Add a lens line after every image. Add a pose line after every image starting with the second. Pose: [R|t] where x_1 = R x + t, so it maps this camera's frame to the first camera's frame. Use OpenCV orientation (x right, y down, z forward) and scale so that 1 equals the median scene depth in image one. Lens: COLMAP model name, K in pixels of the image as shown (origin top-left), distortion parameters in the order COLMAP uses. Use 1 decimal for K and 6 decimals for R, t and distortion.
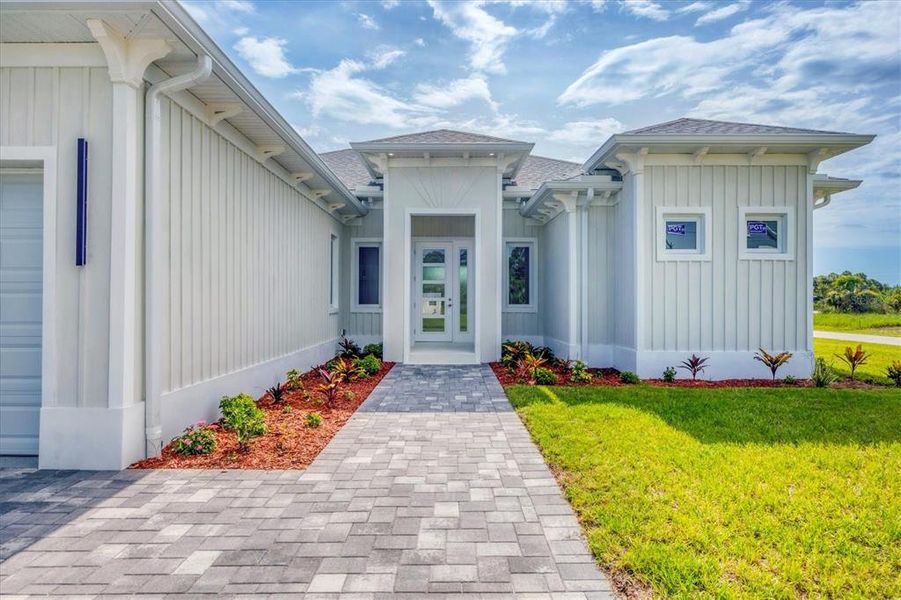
lens RADIAL K [[527.5, 0, 450.4], [0, 527.5, 301.3], [0, 0, 1]] dist [0.004850, -0.000077]
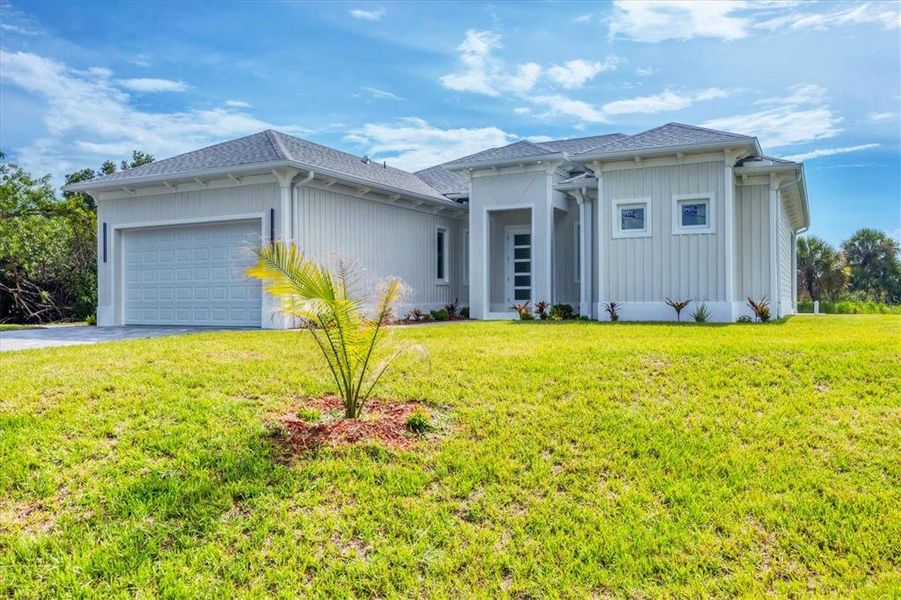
lens RADIAL K [[788.1, 0, 450.4], [0, 788.1, 300.8], [0, 0, 1]] dist [-0.022150, -0.006972]
pose [[0.883701, -0.009760, -0.467950, 0.984037], [0.008419, 0.999952, -0.004956, 0.097143], [0.467976, 0.000440, 0.883741, -1.056476]]
